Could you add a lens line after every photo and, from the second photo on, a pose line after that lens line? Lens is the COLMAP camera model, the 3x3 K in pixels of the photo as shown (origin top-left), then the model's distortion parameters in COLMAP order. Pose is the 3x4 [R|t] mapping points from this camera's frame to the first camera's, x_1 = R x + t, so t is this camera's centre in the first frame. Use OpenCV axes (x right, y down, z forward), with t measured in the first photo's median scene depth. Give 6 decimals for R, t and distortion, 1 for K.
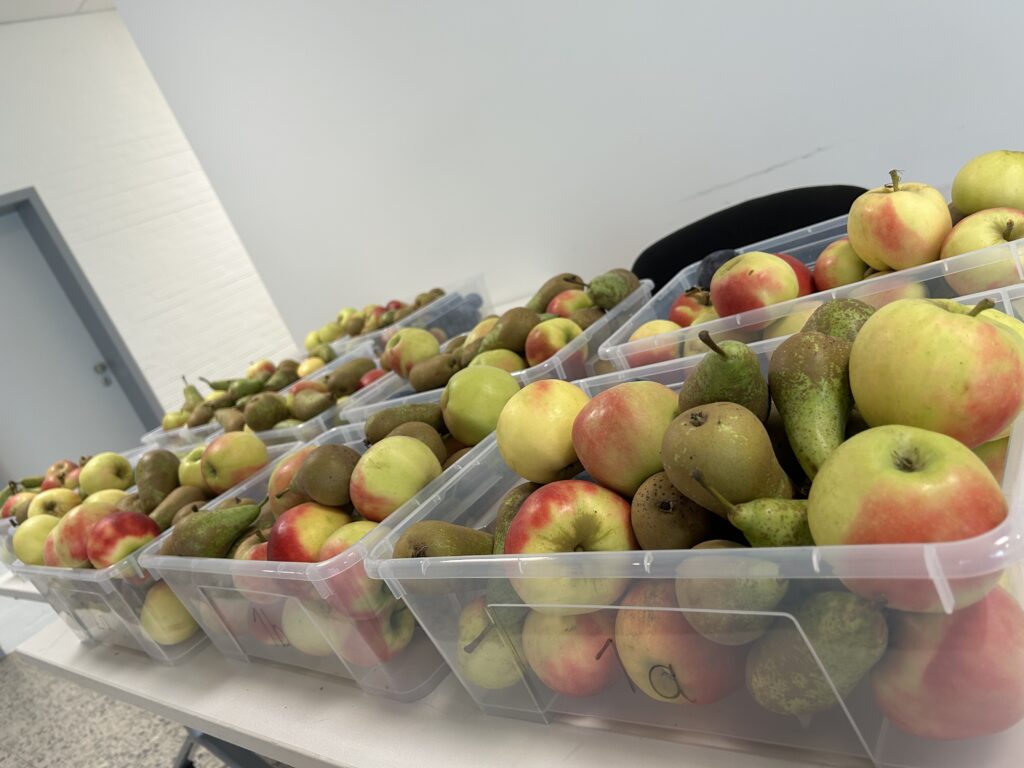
lens RADIAL K [[795.9, 0, 514.4], [0, 795.9, 374.7], [0, 0, 1]] dist [0.092010, -0.100401]
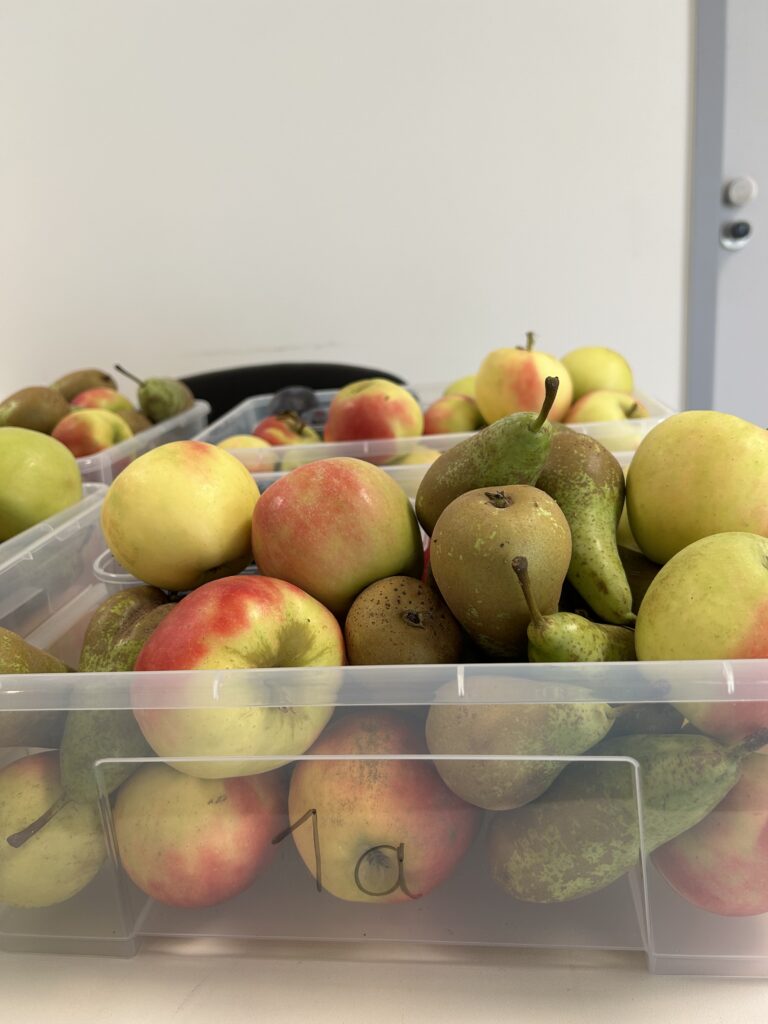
lens RADIAL K [[795.9, 0, 387.7], [0, 795.9, 516.3], [0, 0, 1]] dist [0.092010, -0.100401]
pose [[0.824009, 0.185386, 0.535389, -0.235759], [-0.144686, 0.982475, -0.117512, 0.162506], [-0.547792, 0.019368, 0.836391, 0.410179]]
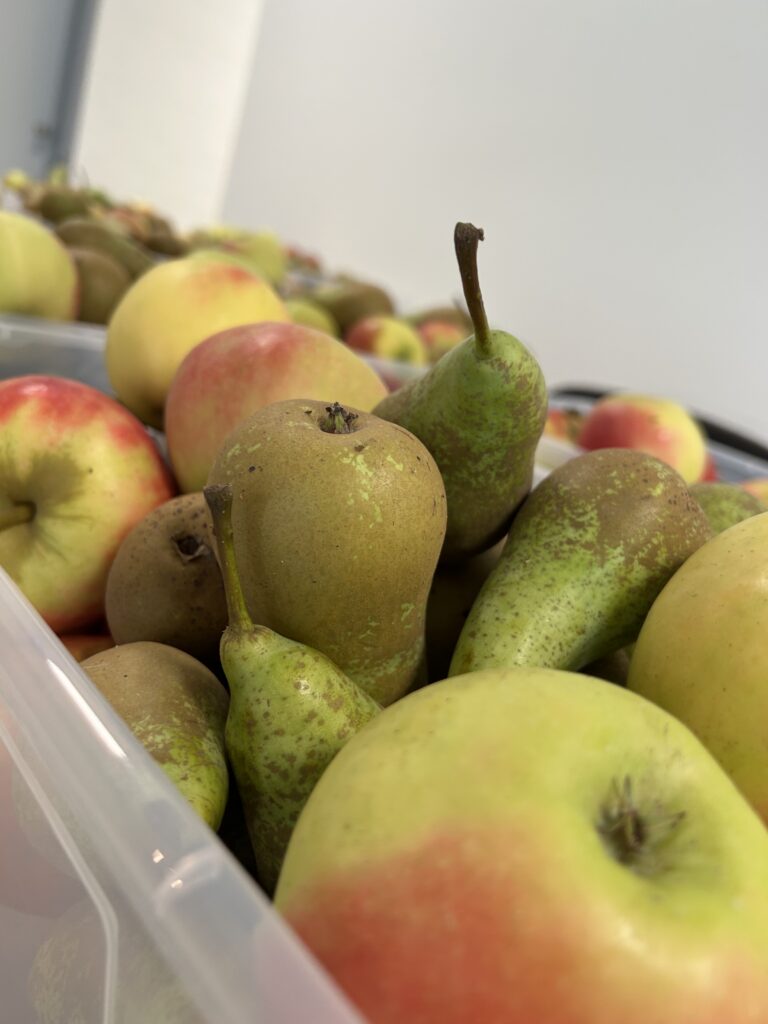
lens RADIAL K [[795.9, 0, 387.7], [0, 795.9, 516.3], [0, 0, 1]] dist [0.092010, -0.100401]
pose [[0.753911, 0.656245, 0.031001, 0.252335], [-0.656745, 0.751552, 0.062087, 0.046648], [0.017446, -0.067168, 0.997589, 0.540788]]
